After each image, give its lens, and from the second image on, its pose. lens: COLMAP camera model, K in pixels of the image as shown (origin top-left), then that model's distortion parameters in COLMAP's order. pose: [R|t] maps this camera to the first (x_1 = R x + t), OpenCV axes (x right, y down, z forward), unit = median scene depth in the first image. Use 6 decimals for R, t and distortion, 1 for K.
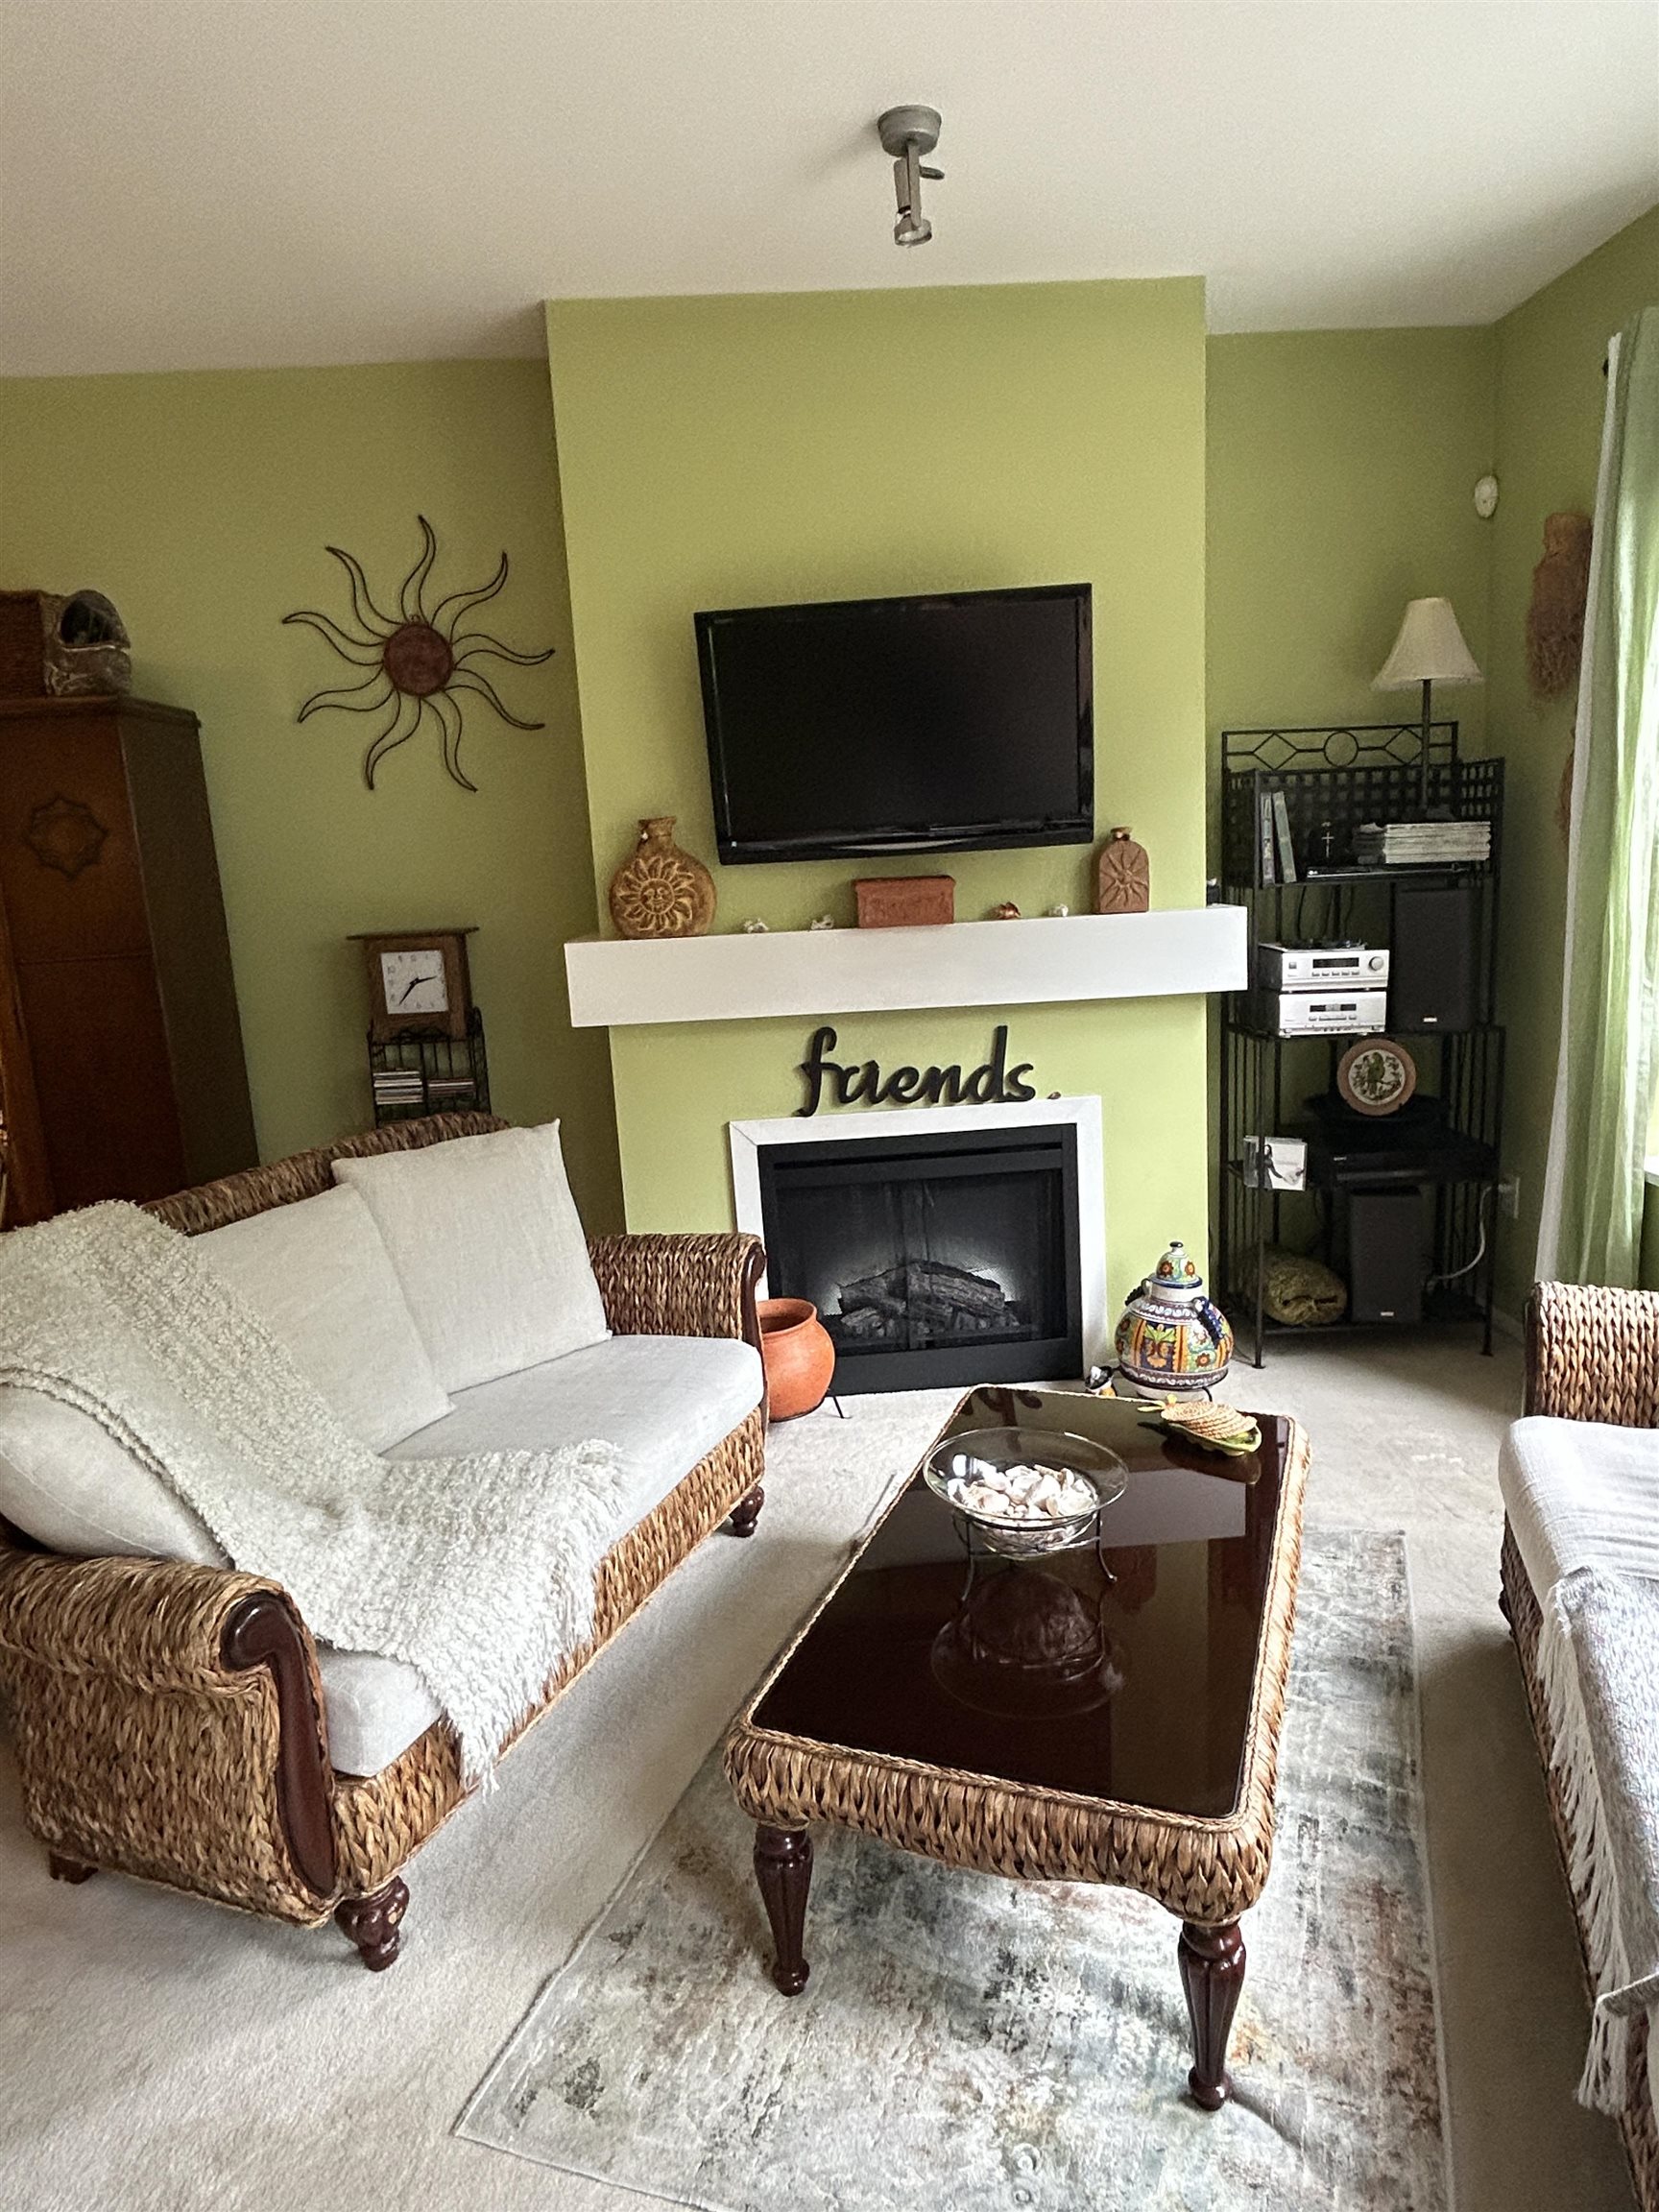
lens RADIAL K [[1349.1, 0, 840.3], [0, 1349.1, 1099.6], [0, 0, 1]] dist [-0.000605, -0.003785]
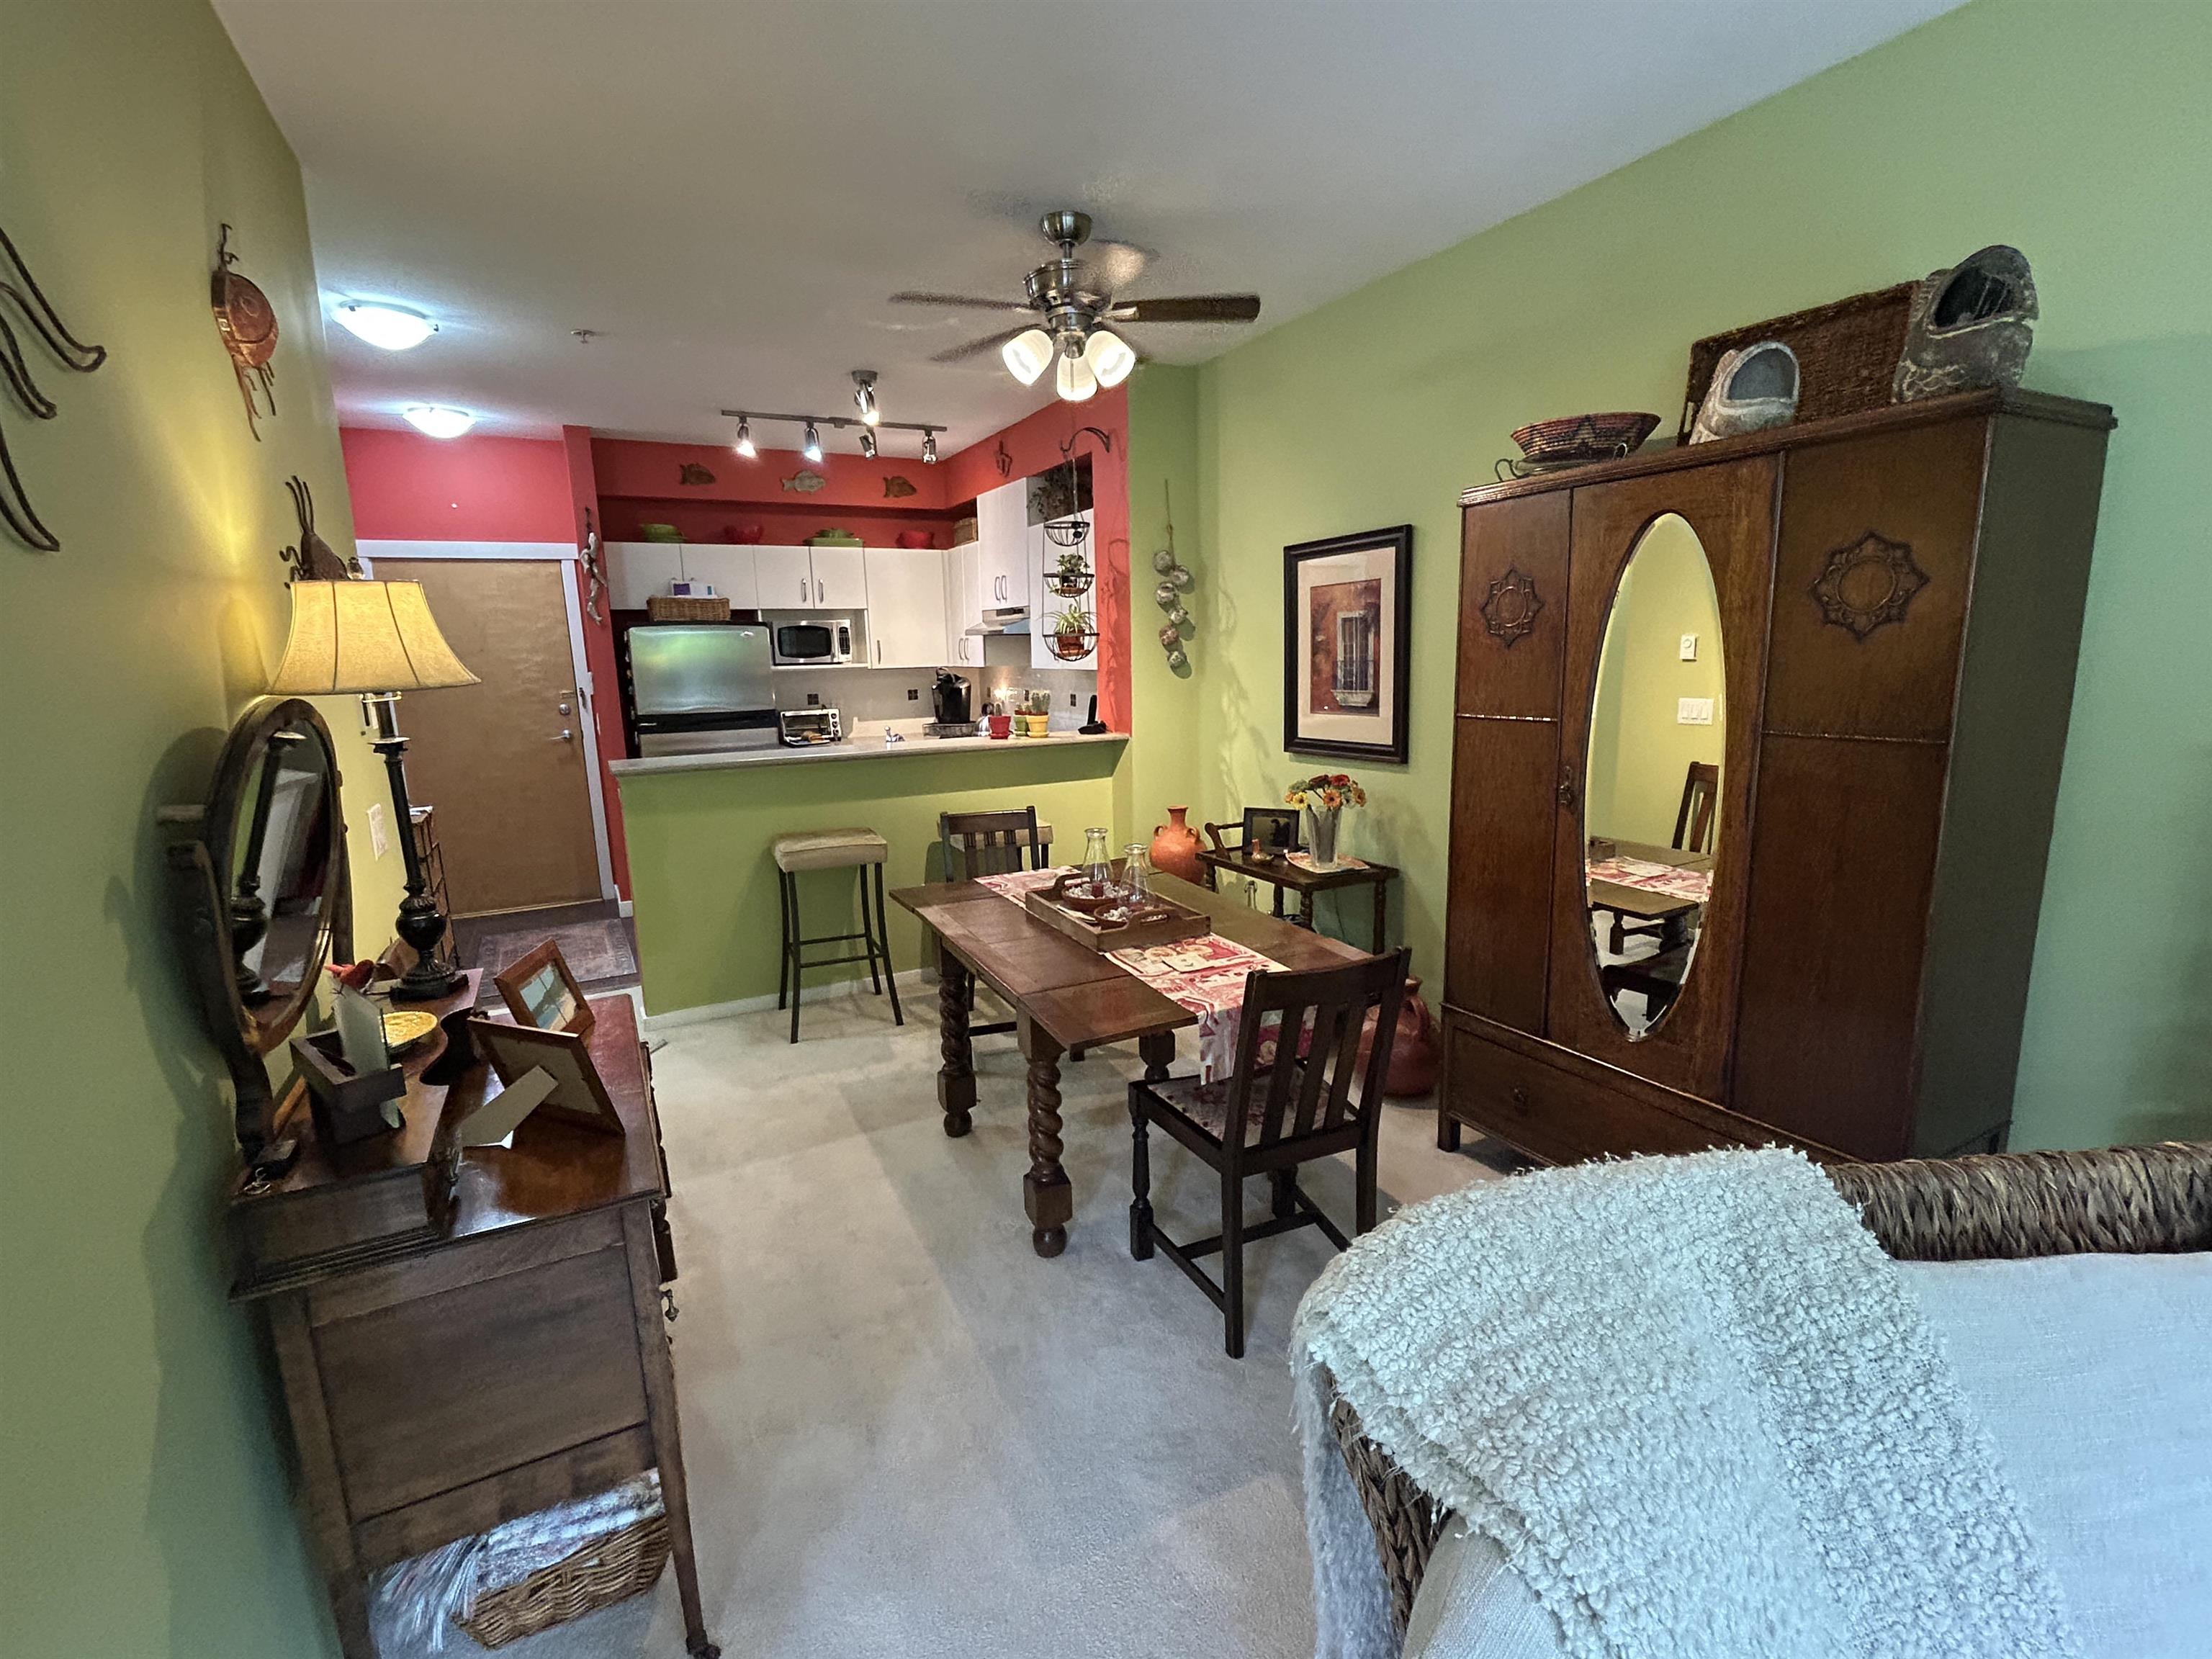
lens RADIAL K [[1002.2, 0, 1104.7], [0, 1002.2, 834.3], [0, 0, 1]] dist [-0.003466, 0.001746]
pose [[0.413074, 0.208915, -0.886411, -0.204249], [-0.166809, 0.974222, 0.151877, -0.066329], [0.895290, 0.085124, 0.437275, 0.348737]]
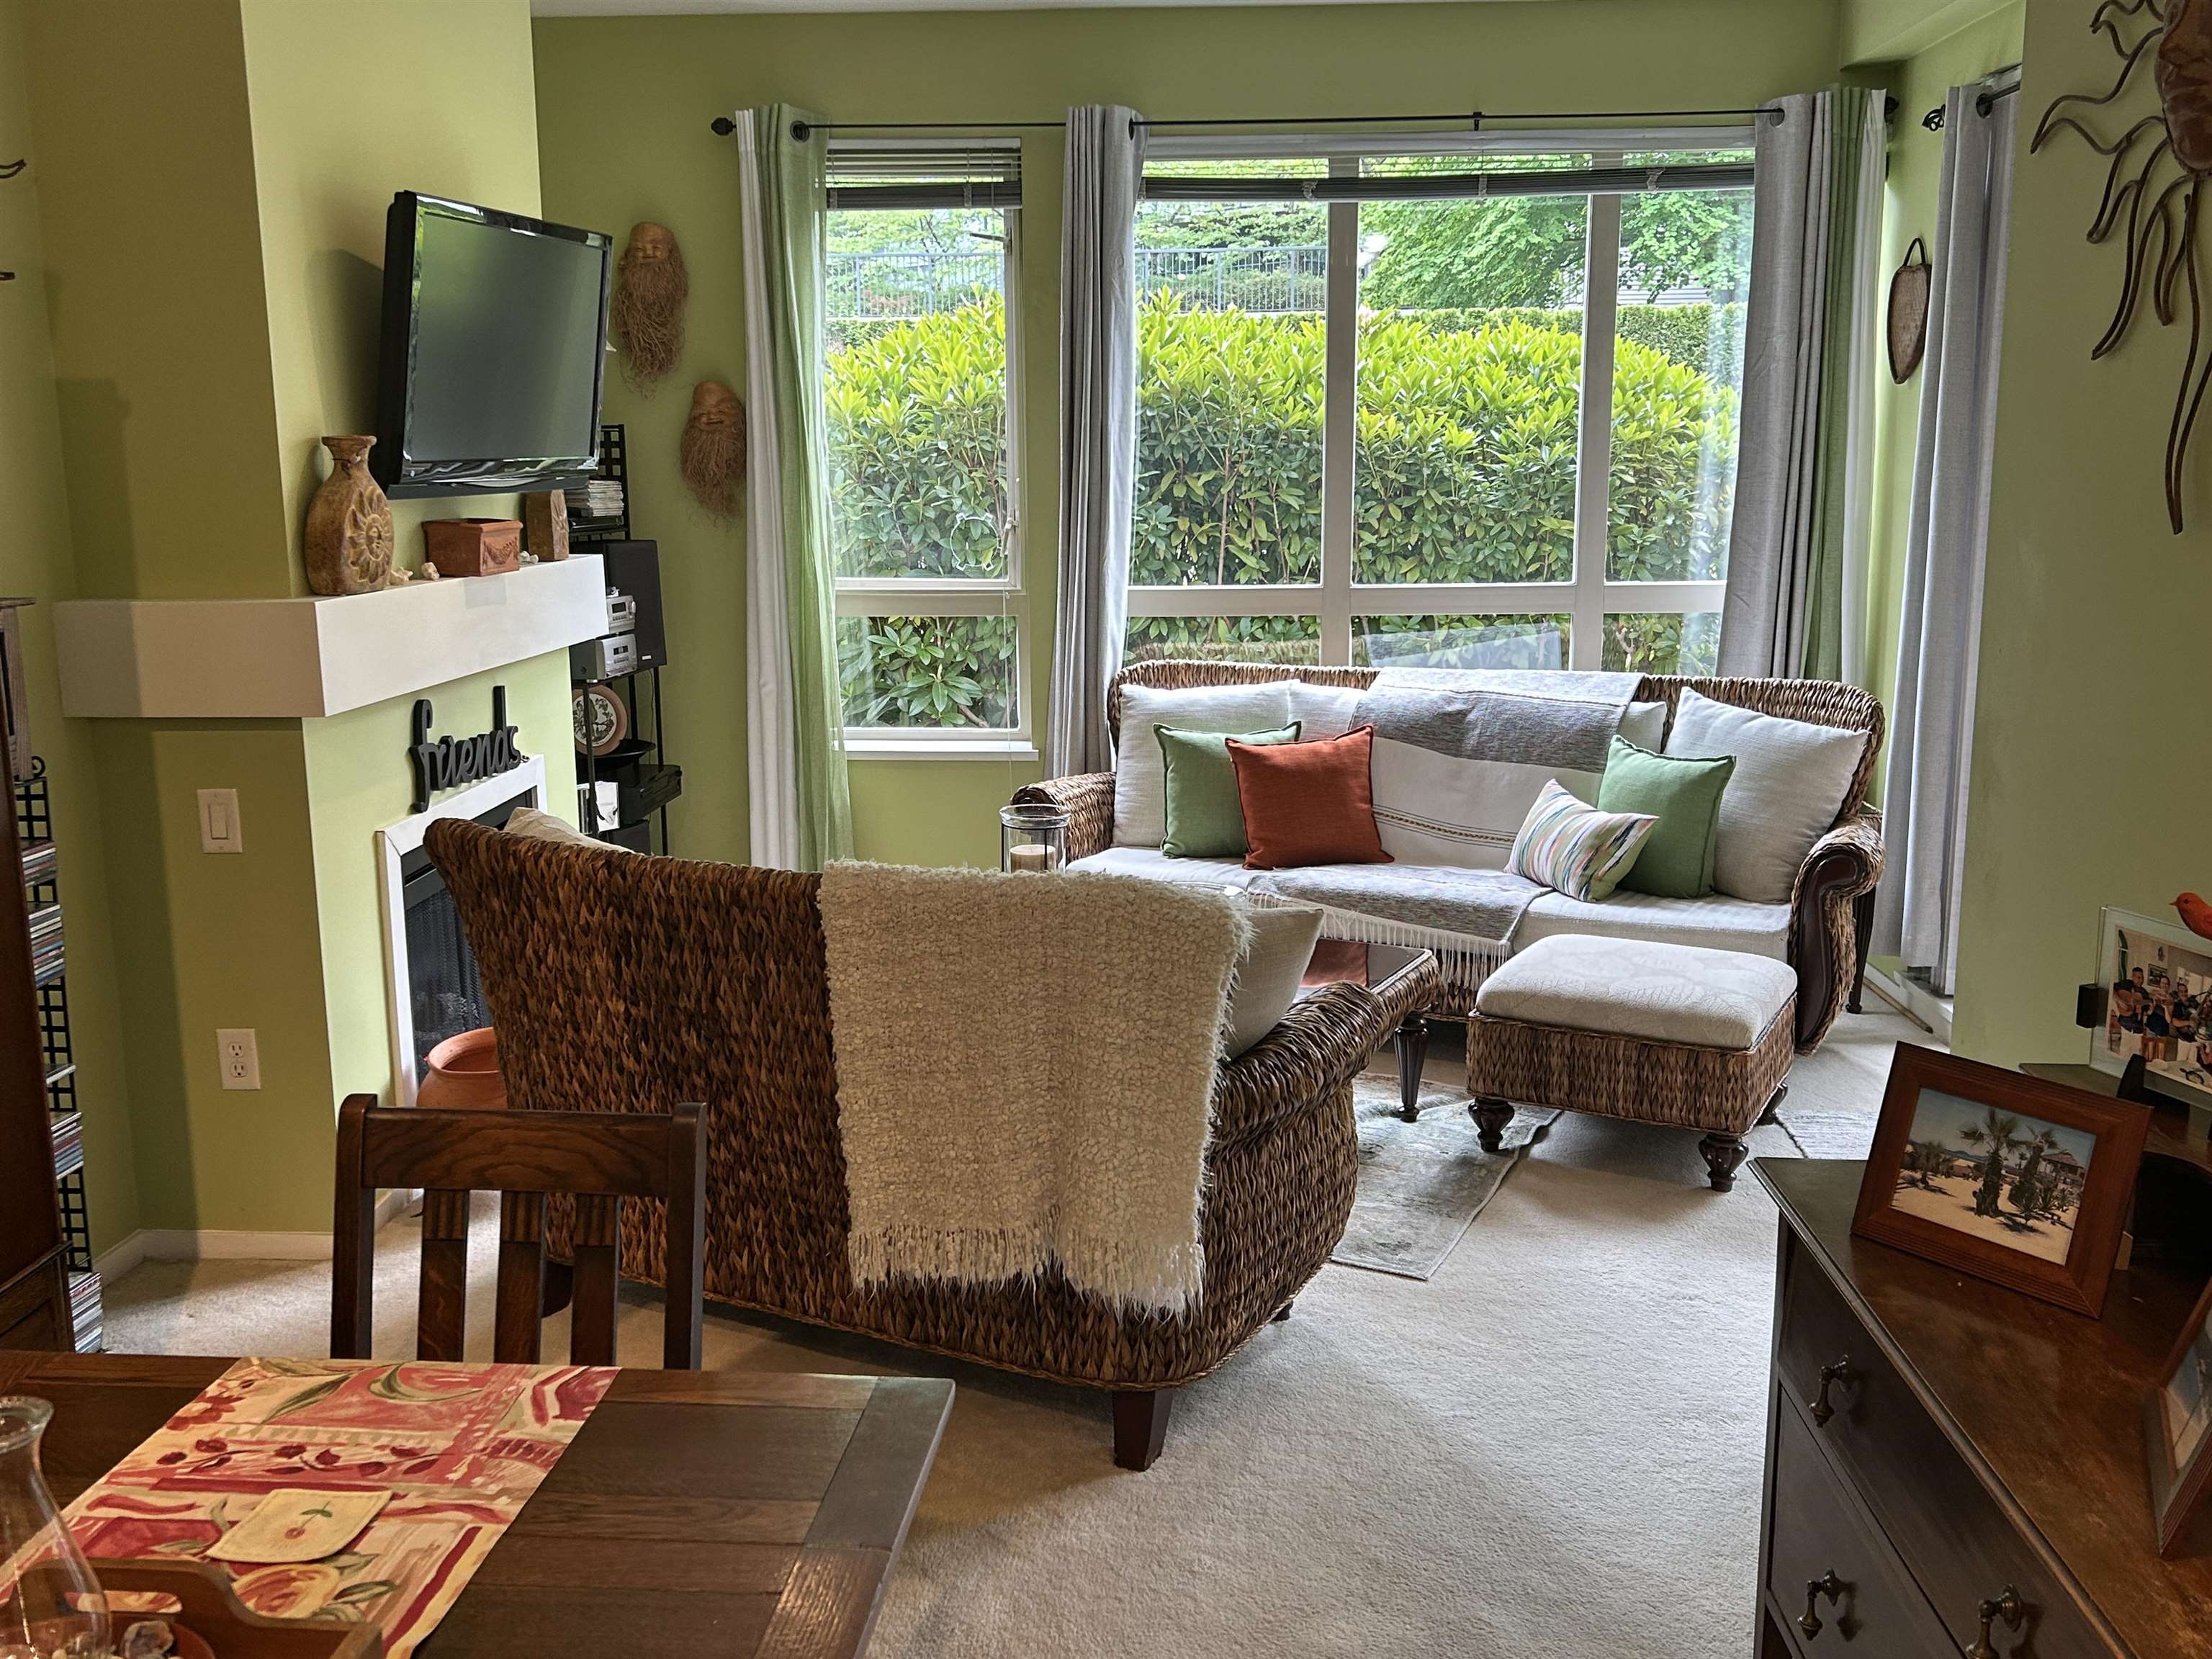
lens RADIAL K [[2035.6, 0, 1106.0], [0, 2035.6, 829.5], [0, 0, 1]] dist [0.008426, 0.006839]
pose [[0.106396, -0.133511, 0.985320, -1.291923], [0.189111, 0.975574, 0.111770, -0.039618], [-0.976175, 0.174443, 0.129045, 0.480559]]
